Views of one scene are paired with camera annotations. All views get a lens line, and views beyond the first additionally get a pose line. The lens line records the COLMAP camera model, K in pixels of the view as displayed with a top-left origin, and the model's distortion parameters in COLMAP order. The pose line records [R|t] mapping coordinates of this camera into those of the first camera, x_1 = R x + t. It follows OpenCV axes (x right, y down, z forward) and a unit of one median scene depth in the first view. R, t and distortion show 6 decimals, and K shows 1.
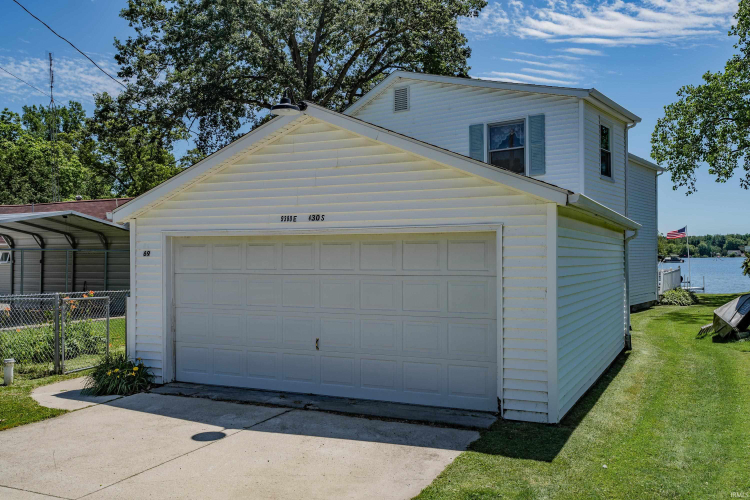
lens RADIAL K [[684.0, 0, 378.5], [0, 684.0, 264.1], [0, 0, 1]] dist [0.082214, 0.003541]
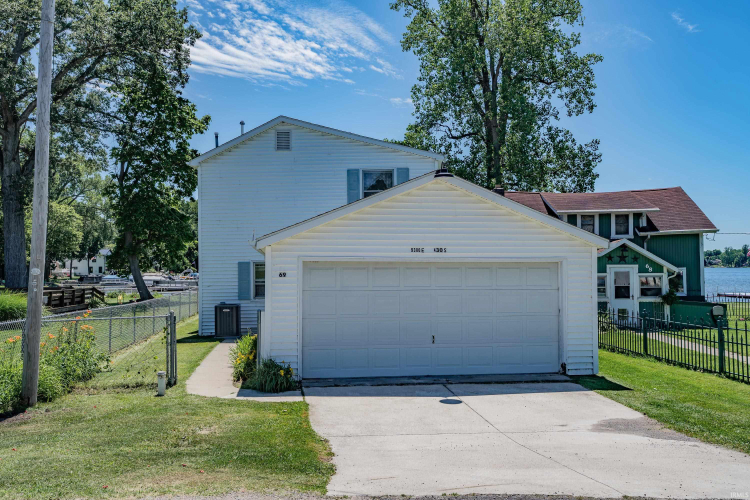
lens RADIAL K [[673.3, 0, 375.0], [0, 673.3, 250.0], [0, 0, 1]] dist [0.008737, 0.001004]
pose [[0.834433, 0.016292, 0.550868, -0.893976], [0.005308, 0.999279, -0.037594, -0.014125], [-0.551084, 0.034293, 0.833745, -0.091000]]
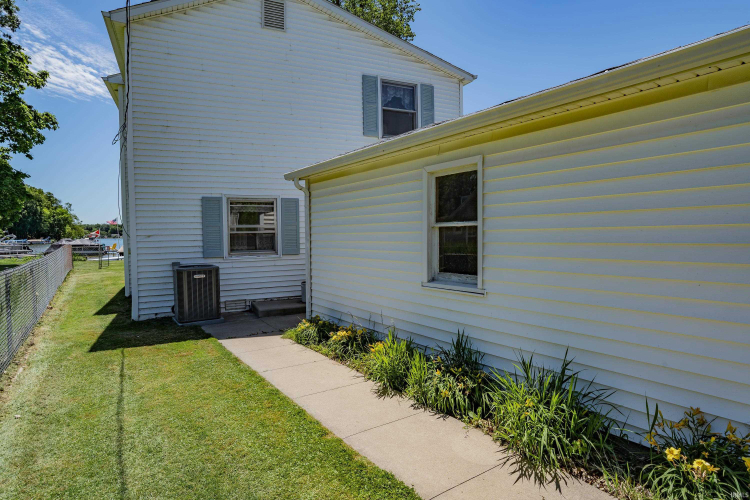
lens RADIAL K [[403.4, 0, 375.0], [0, 403.4, 250.0], [0, 0, 1]] dist [-0.013777, 0.000190]
pose [[0.478832, -0.032464, 0.877306, -0.599414], [0.016007, 0.999473, 0.028248, 0.030031], [-0.877760, 0.000517, 0.479100, 1.300643]]
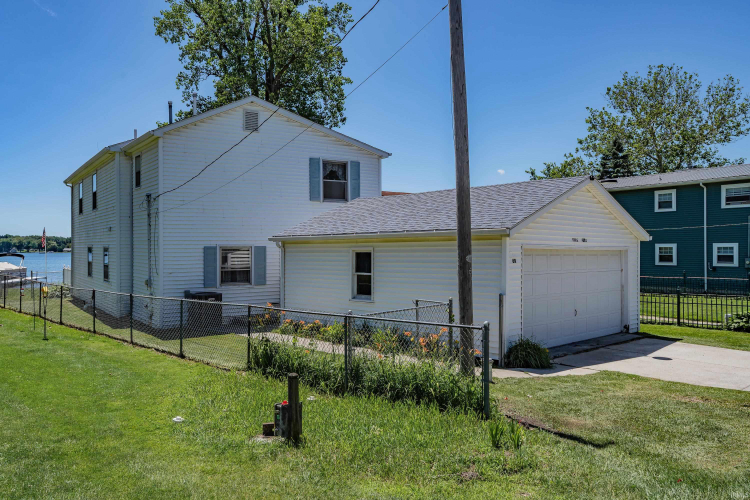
lens RADIAL K [[593.0, 0, 375.0], [0, 593.0, 250.0], [0, 0, 1]] dist [0.000751, -0.000095]
pose [[0.341241, 0.006547, 0.939953, -1.561679], [0.006891, 0.999931, -0.009466, -0.028930], [-0.939951, 0.009707, 0.341172, 0.898948]]
